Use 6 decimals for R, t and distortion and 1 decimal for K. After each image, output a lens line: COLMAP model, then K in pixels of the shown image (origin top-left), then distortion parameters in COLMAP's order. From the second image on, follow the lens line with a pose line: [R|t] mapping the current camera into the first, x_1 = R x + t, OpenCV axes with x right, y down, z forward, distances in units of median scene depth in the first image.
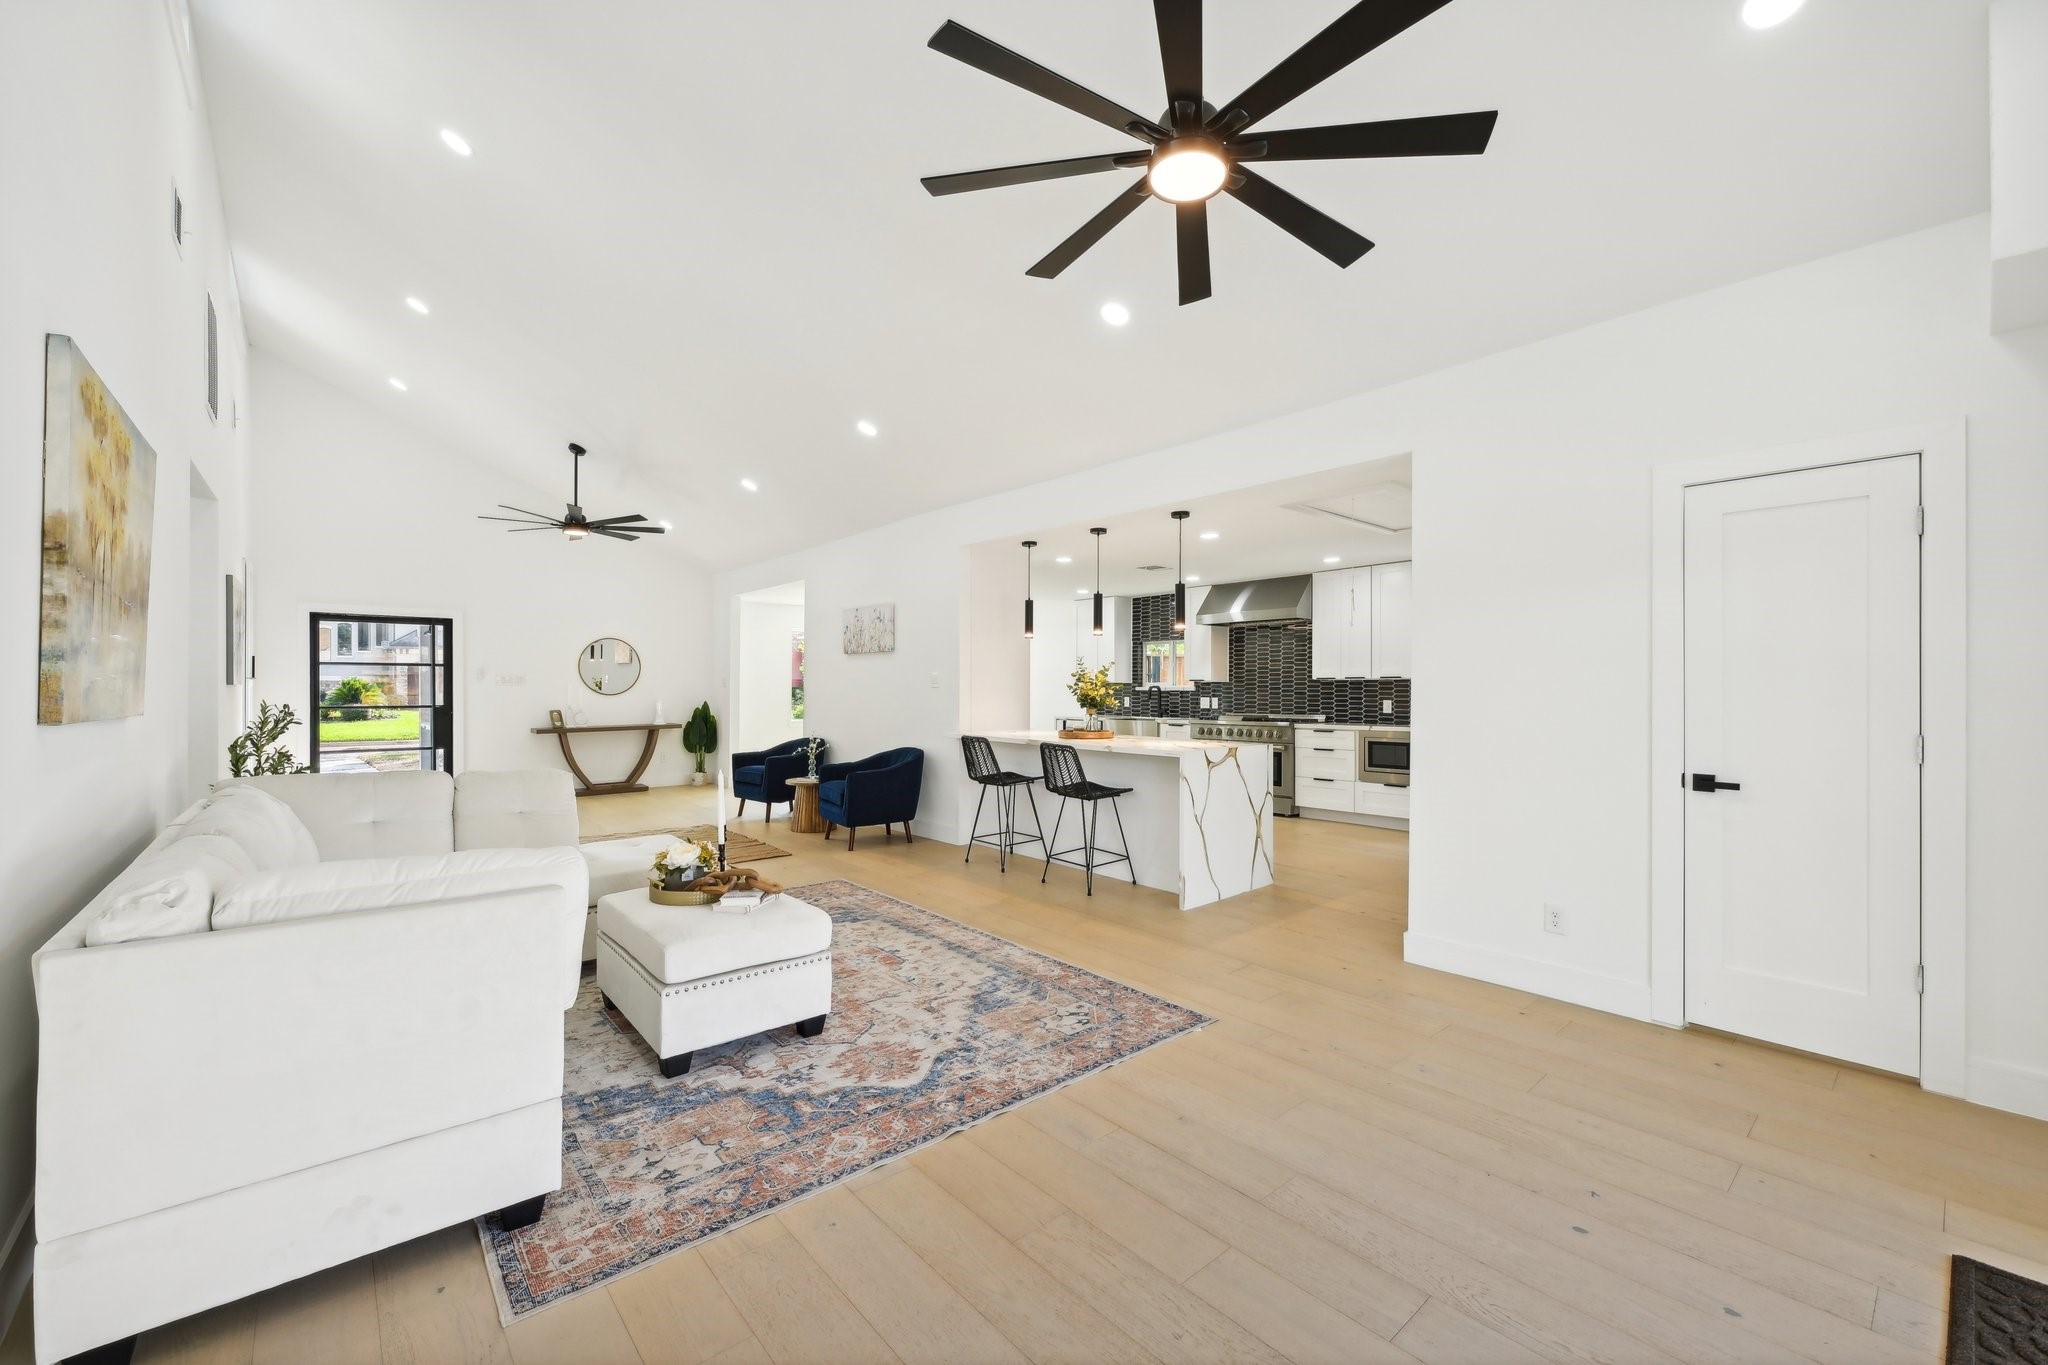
lens RADIAL K [[828.4, 0, 1029.1], [0, 828.4, 684.6], [0, 0, 1]] dist [0.000080, 0.000043]
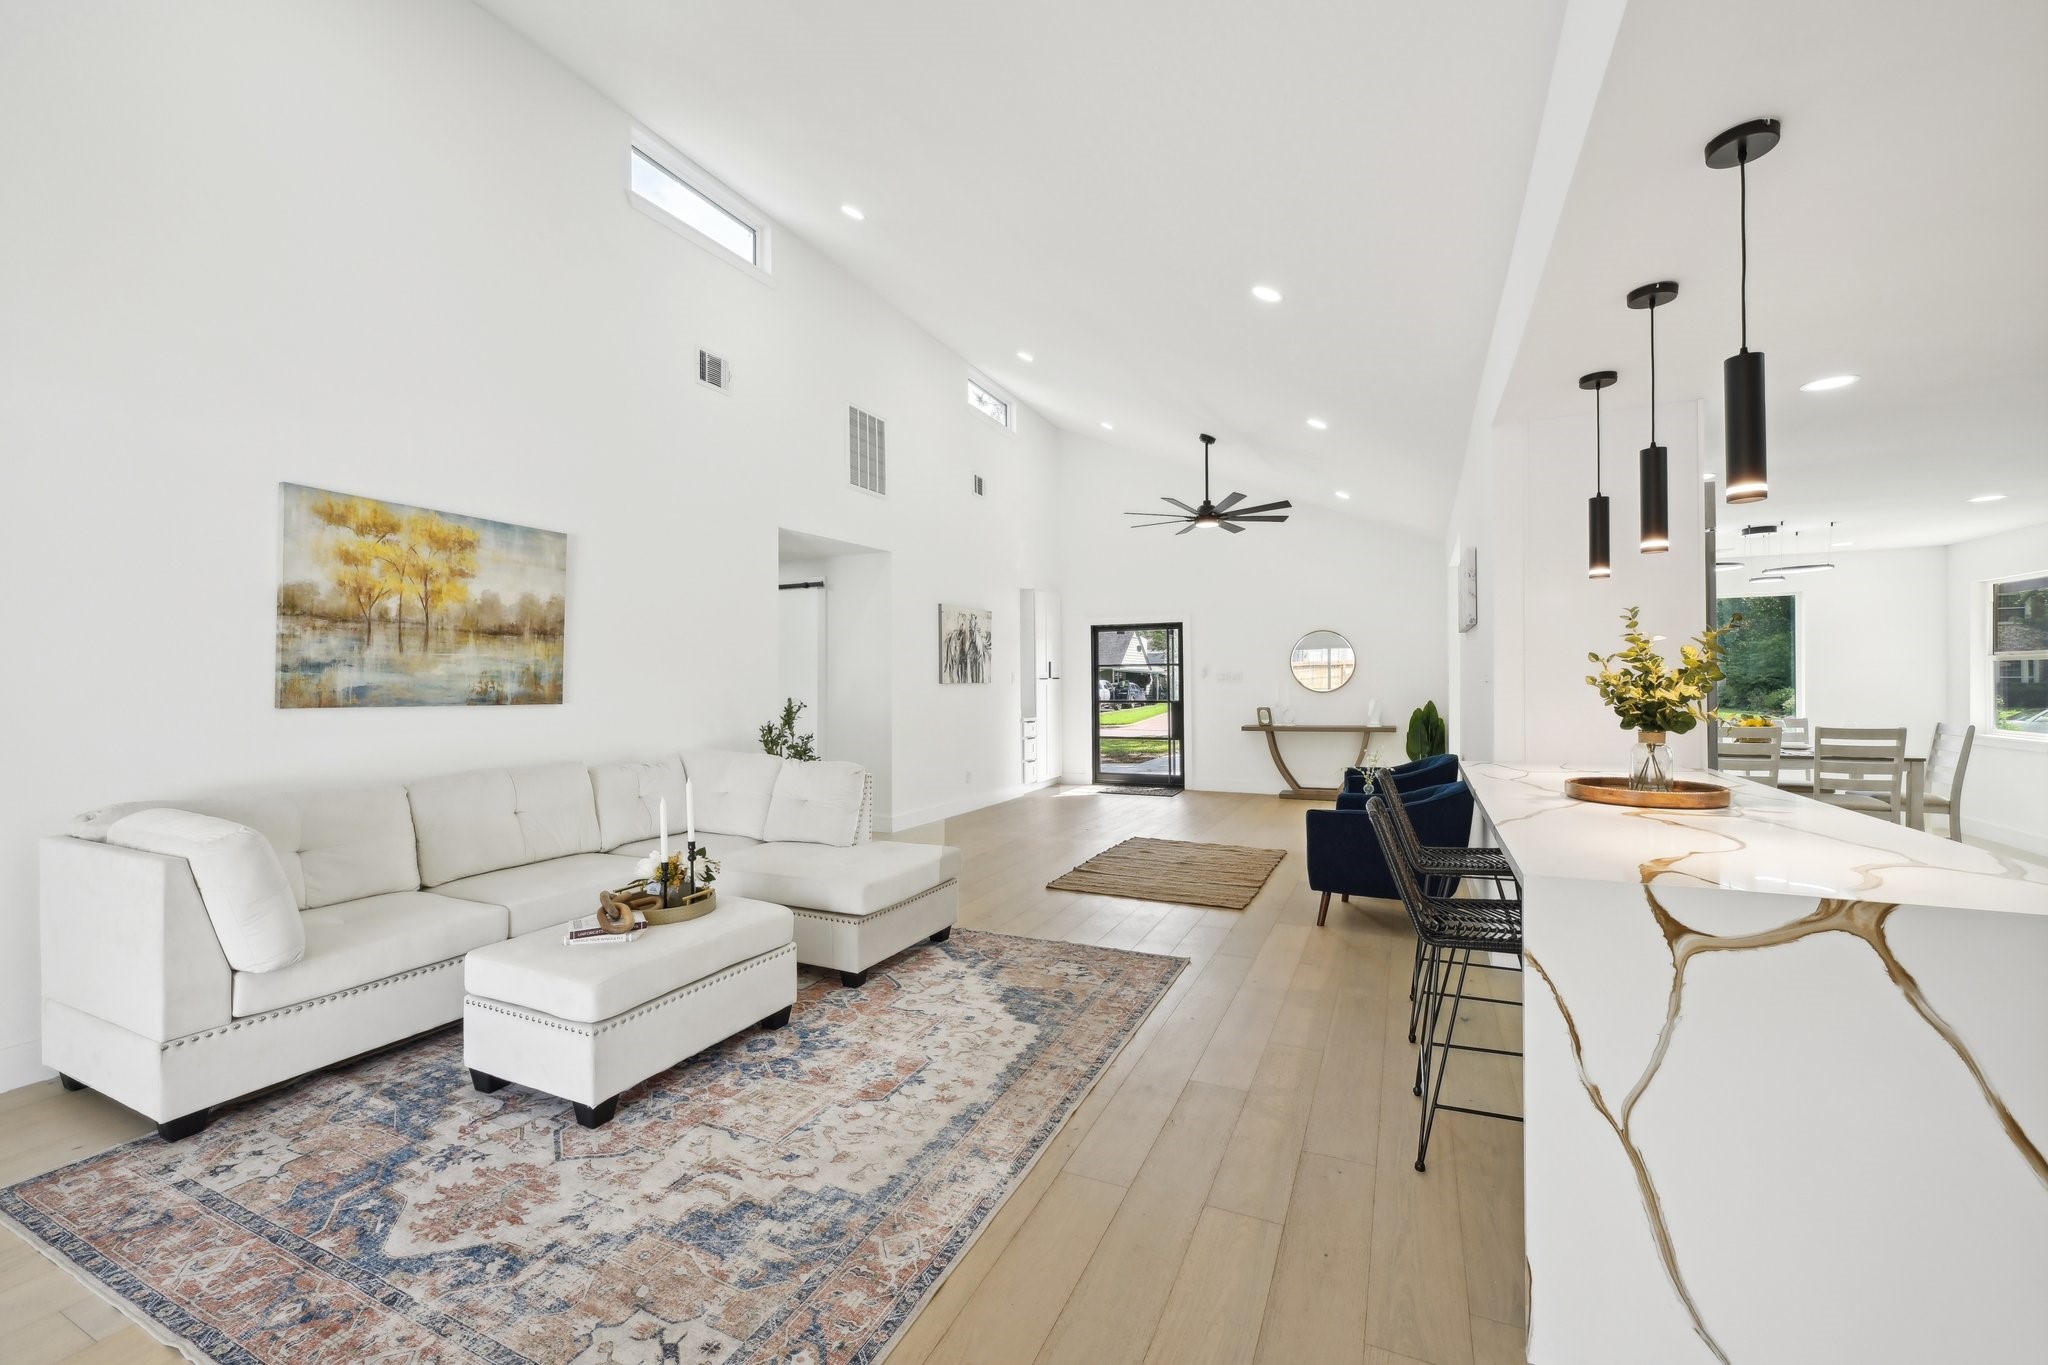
lens RADIAL K [[821.5, 0, 1025.1], [0, 821.5, 678.8], [0, 0, 1]] dist [-0.000758, -0.000072]
pose [[0.404041, -0.010536, -0.914680, 0.464677], [0.007449, 0.999938, -0.008228, 0.005570], [0.914711, -0.003489, 0.404094, 0.791317]]
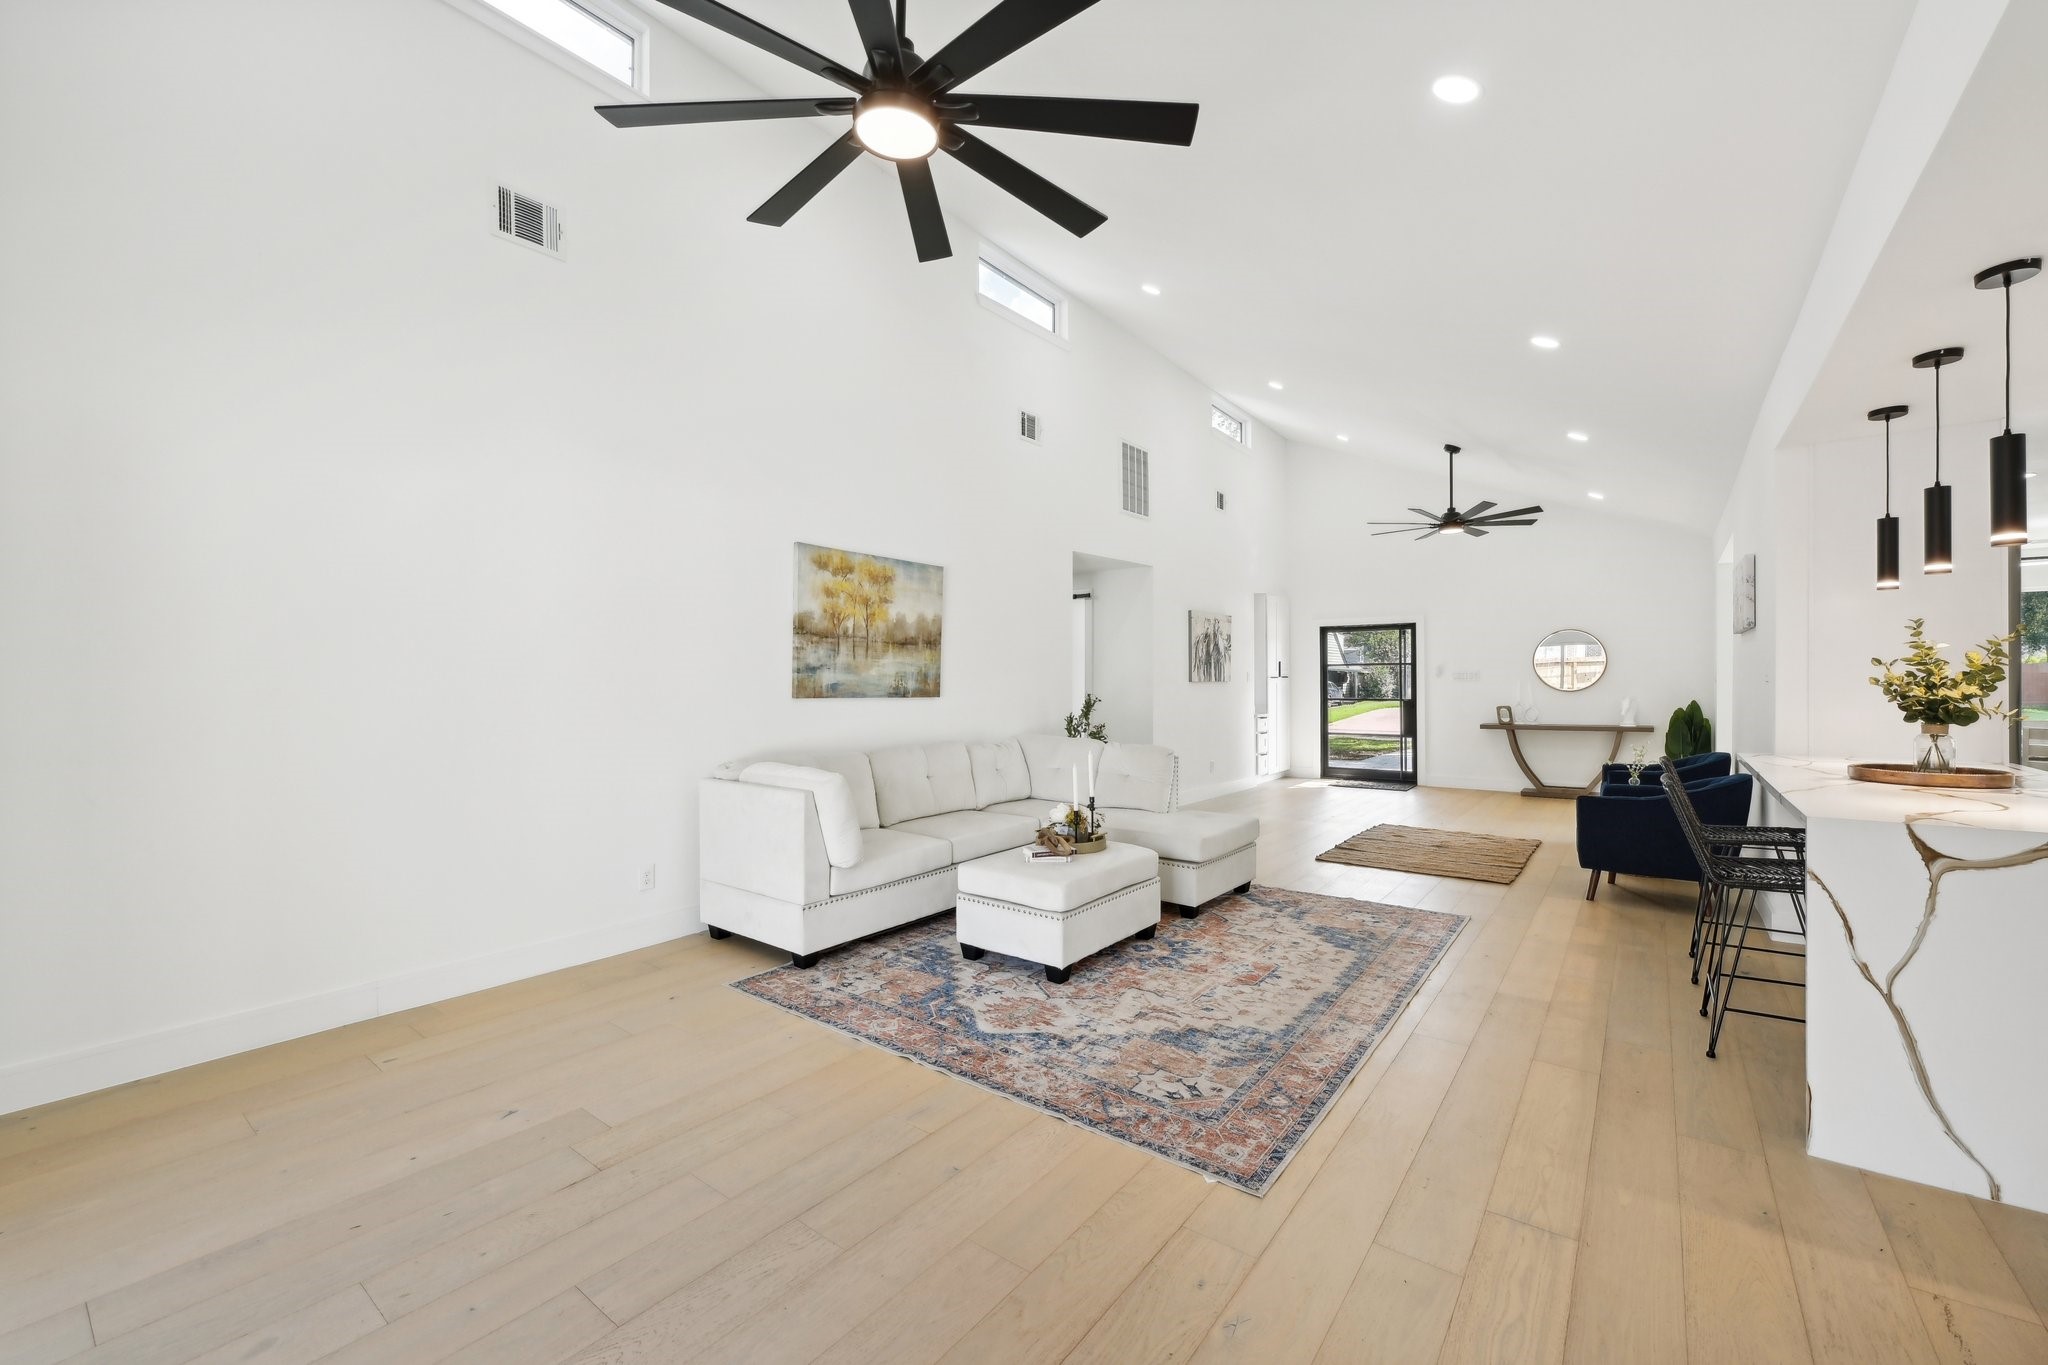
lens RADIAL K [[821.1, 0, 1024.0], [0, 821.1, 682.5], [0, 0, 1]] dist [-0.001011, 0.000124]
pose [[0.198551, -0.003294, -0.980085, 0.637286], [0.004731, 0.999986, -0.002403, 0.004393], [0.980079, -0.004160, 0.198563, 0.542441]]
